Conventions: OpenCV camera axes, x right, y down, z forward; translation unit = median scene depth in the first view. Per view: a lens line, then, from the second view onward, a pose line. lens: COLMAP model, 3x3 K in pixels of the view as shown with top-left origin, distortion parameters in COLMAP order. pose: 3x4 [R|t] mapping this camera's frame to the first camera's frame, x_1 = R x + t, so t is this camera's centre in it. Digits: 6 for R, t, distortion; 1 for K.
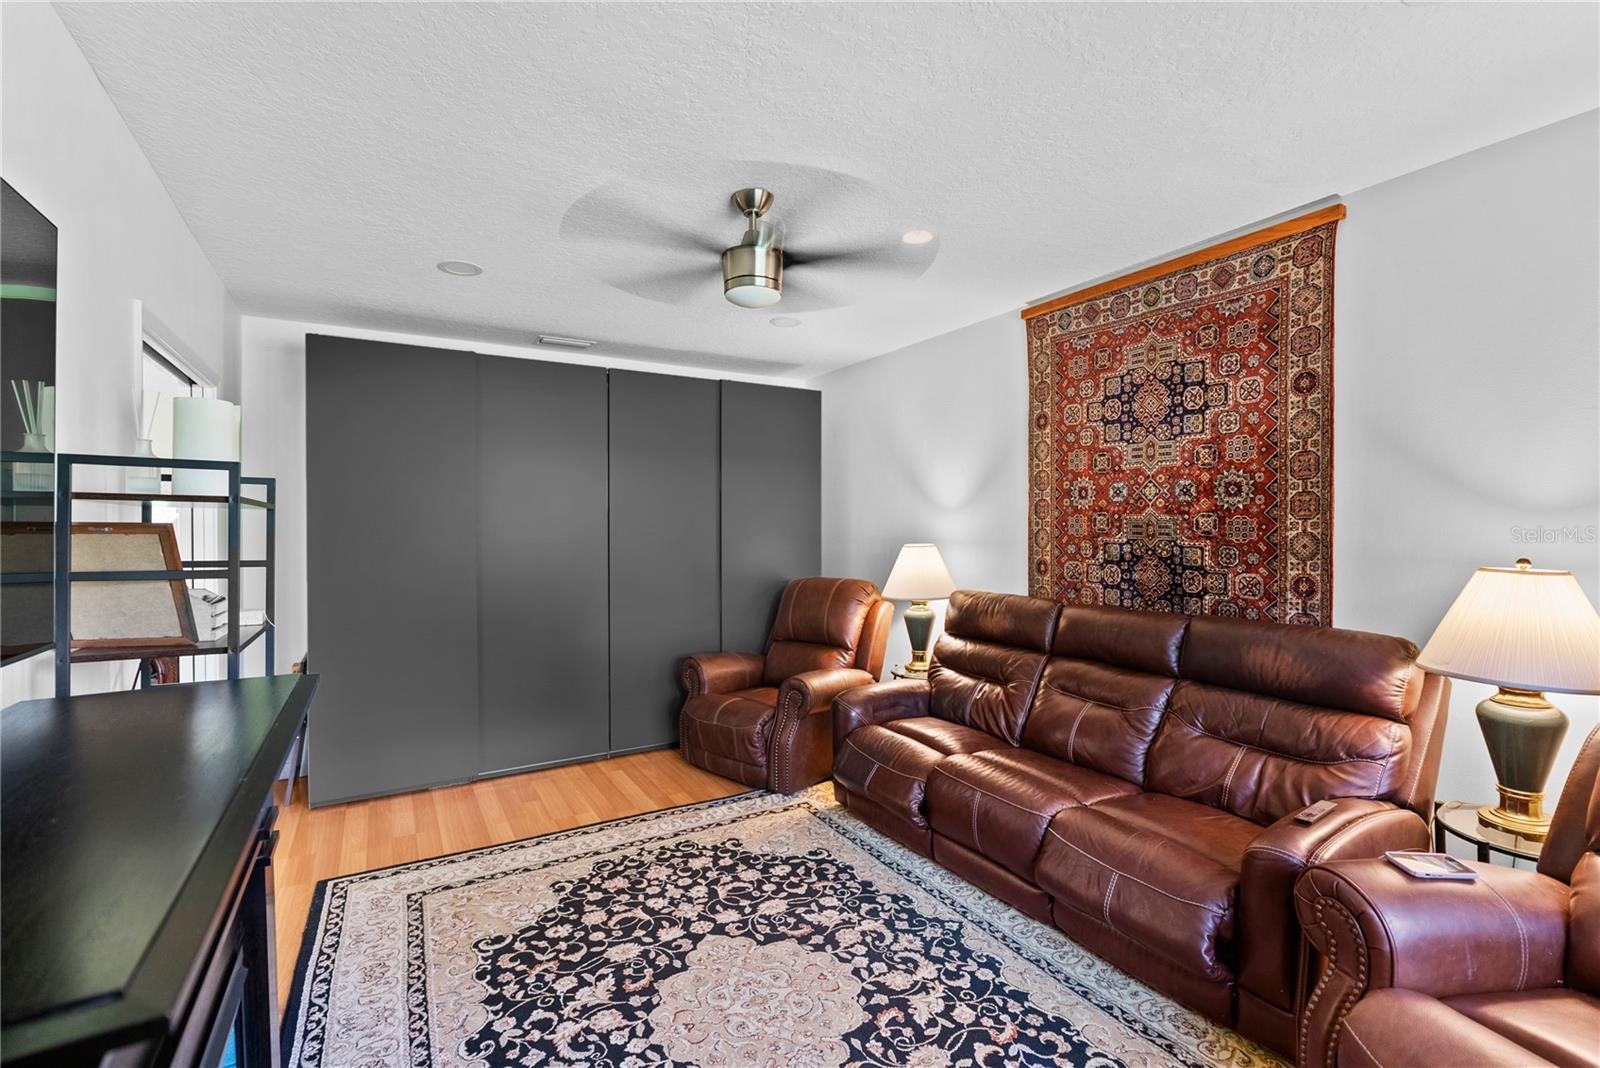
lens RADIAL K [[711.4, 0, 805.5], [0, 711.4, 531.2], [0, 0, 1]] dist [-0.013439, 0.000637]
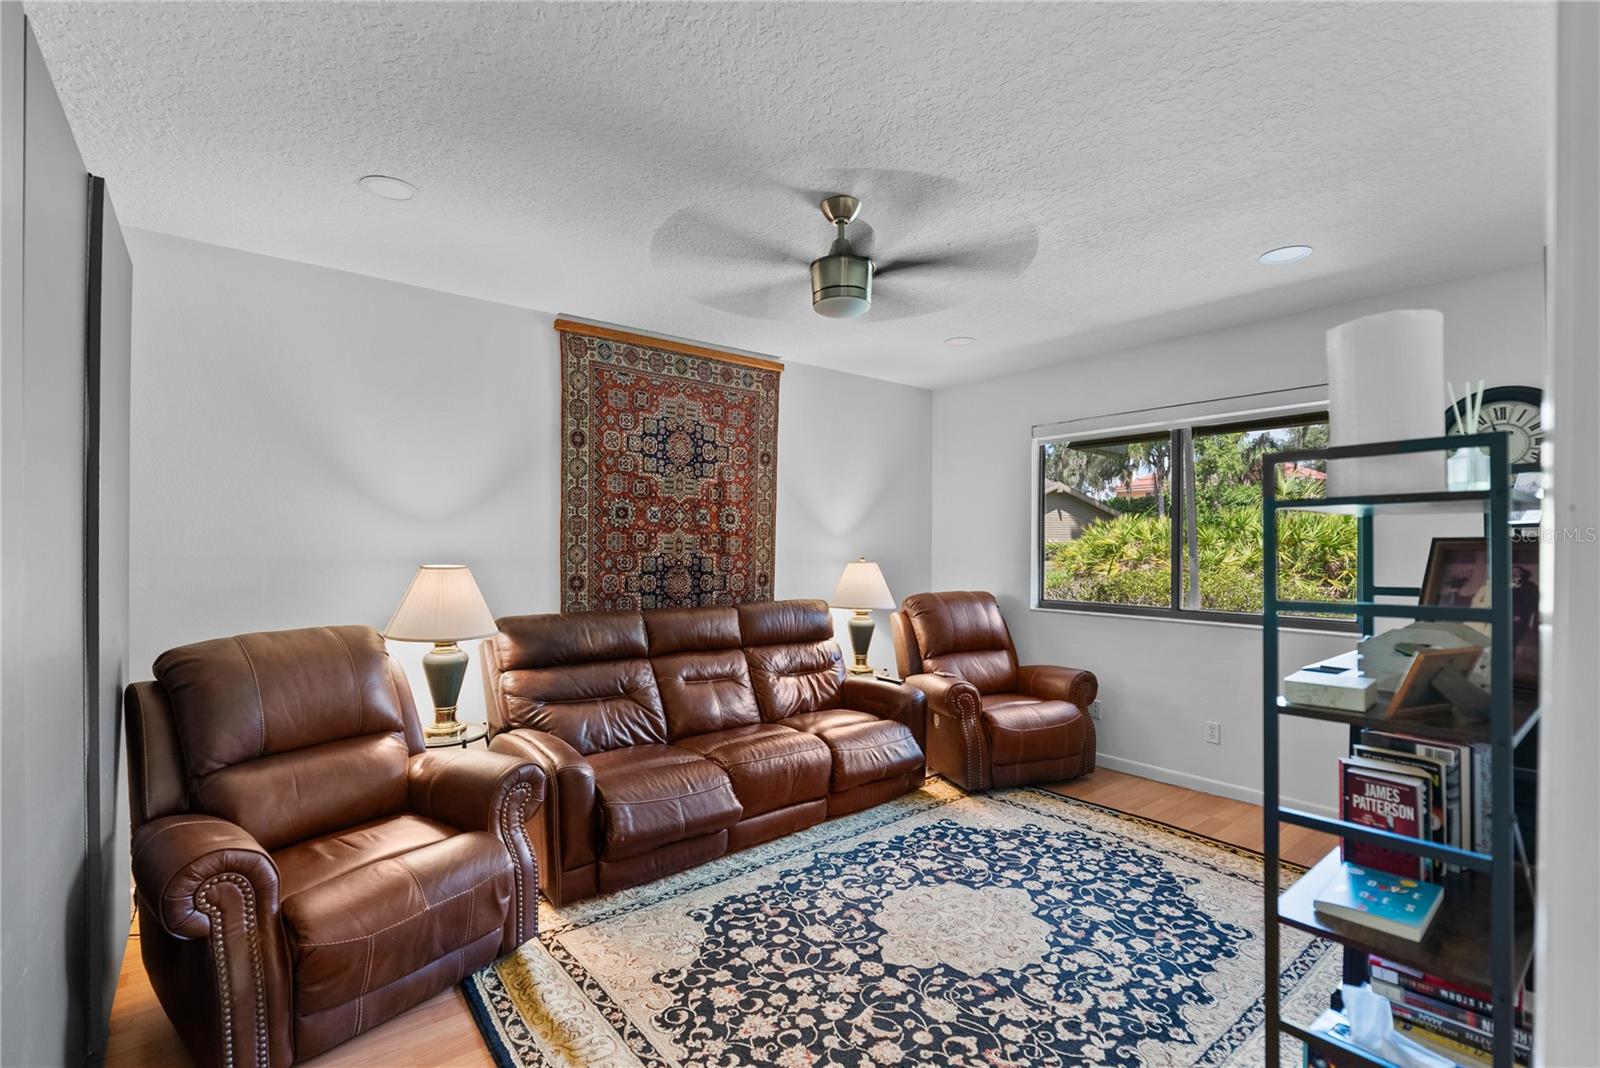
lens RADIAL K [[713.4, 0, 806.8], [0, 713.4, 549.0], [0, 0, 1]] dist [-0.012682, 0.000213]
pose [[-0.144552, -0.003185, 0.989492, -0.963363], [0.003822, 0.999986, 0.003777, -0.000002], [-0.989490, 0.004327, -0.144537, 1.105463]]
